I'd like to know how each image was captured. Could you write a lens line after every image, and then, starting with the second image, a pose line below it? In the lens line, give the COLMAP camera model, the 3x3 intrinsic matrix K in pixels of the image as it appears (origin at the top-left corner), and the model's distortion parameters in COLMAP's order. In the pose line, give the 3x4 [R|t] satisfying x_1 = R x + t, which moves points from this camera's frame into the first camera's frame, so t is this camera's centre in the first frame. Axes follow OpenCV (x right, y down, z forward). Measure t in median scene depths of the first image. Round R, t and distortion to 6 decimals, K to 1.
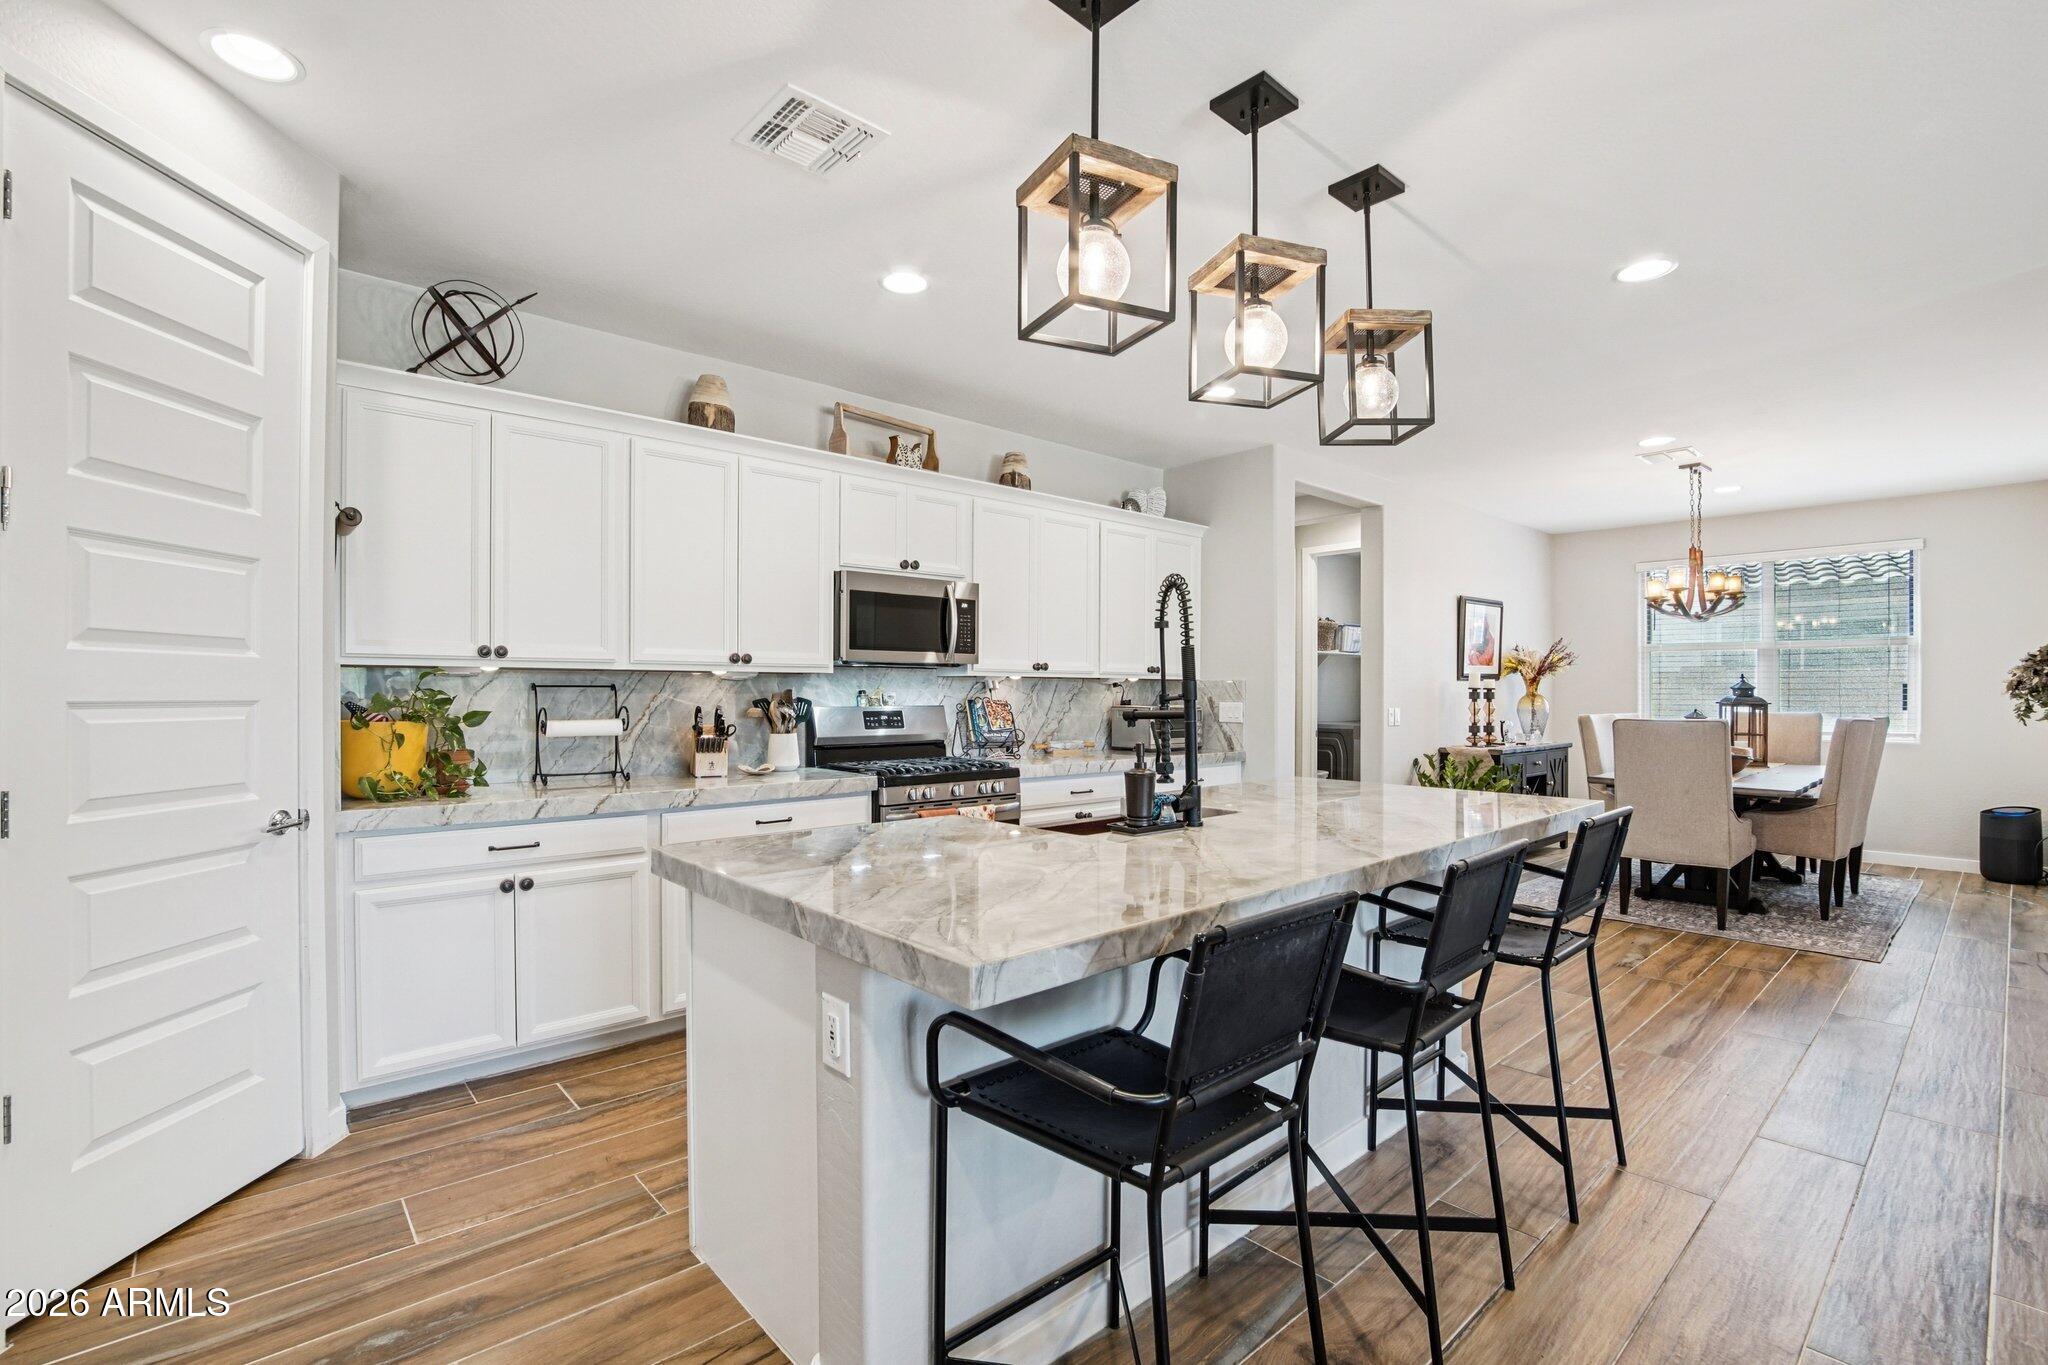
lens RADIAL K [[918.6, 0, 999.5], [0, 918.6, 707.1], [0, 0, 1]] dist [-0.036540, 0.006859]
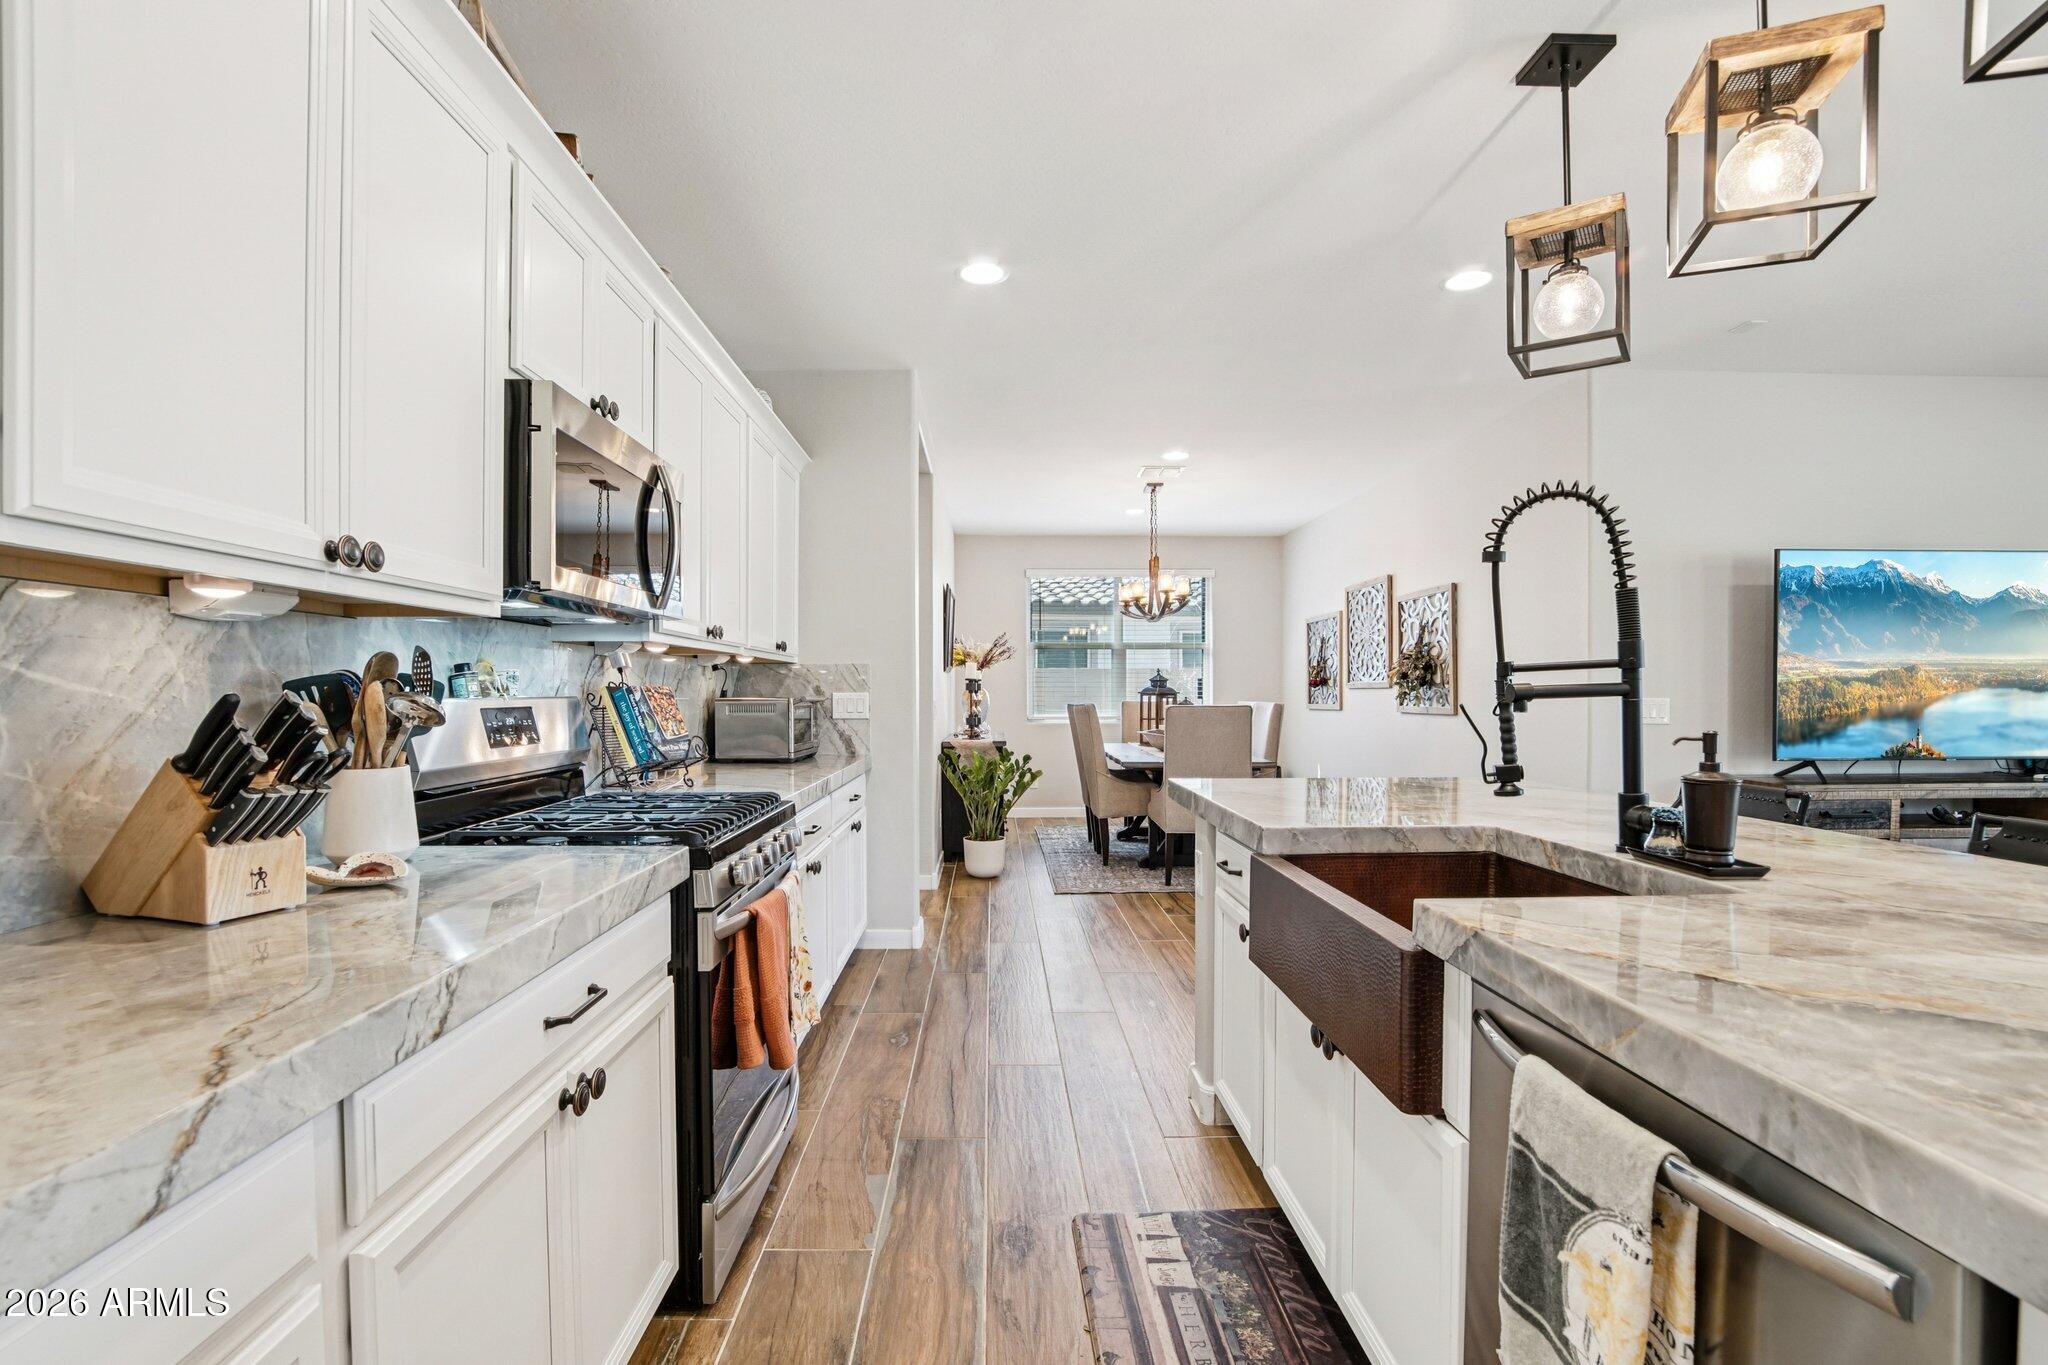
lens RADIAL K [[918.6, 0, 984.1], [0, 918.6, 711.7], [0, 0, 1]] dist [-0.036540, 0.006859]
pose [[0.649210, -0.015546, 0.760450, -0.253158], [0.009422, 0.999879, 0.012397, 0.003044], [-0.760551, -0.000883, 0.649278, 0.408079]]
